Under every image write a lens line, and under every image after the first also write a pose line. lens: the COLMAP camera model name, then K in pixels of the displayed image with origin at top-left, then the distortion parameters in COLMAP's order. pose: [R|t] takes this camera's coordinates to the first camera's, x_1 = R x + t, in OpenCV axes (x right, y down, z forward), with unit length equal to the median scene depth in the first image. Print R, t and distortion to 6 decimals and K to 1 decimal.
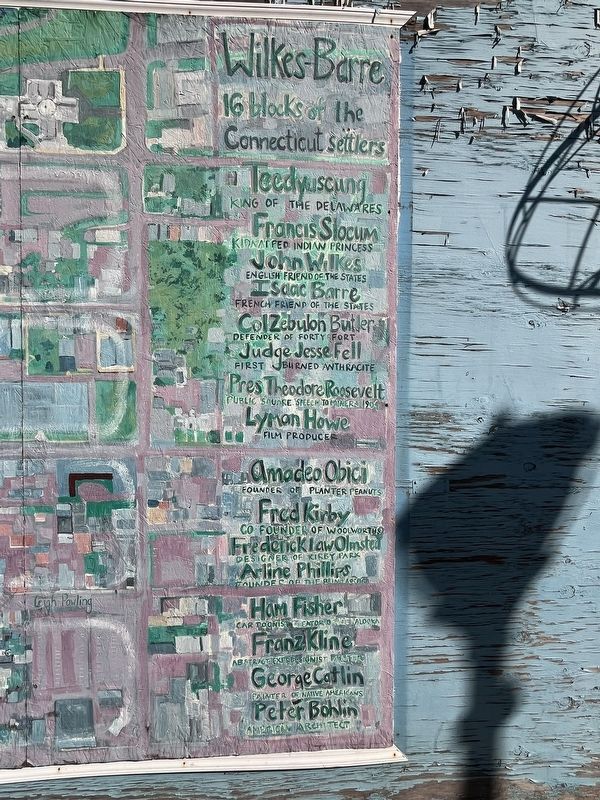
lens RADIAL K [[423.1, 0, 299.7], [0, 423.1, 398.4], [0, 0, 1]] dist [-0.002280, 0.000125]
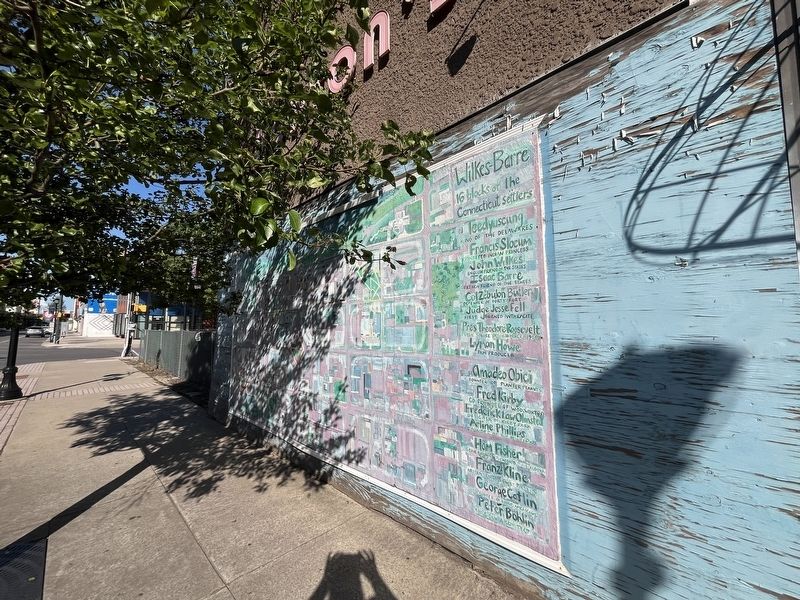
lens RADIAL K [[321.2, 0, 400.0], [0, 321.2, 301.6], [0, 0, 1]] dist [0.000900, -0.000313]
pose [[0.678574, -0.071450, -0.731049, 0.769041], [-0.005810, 0.994704, -0.102612, 0.007186], [0.734509, 0.073877, 0.674565, -0.289405]]
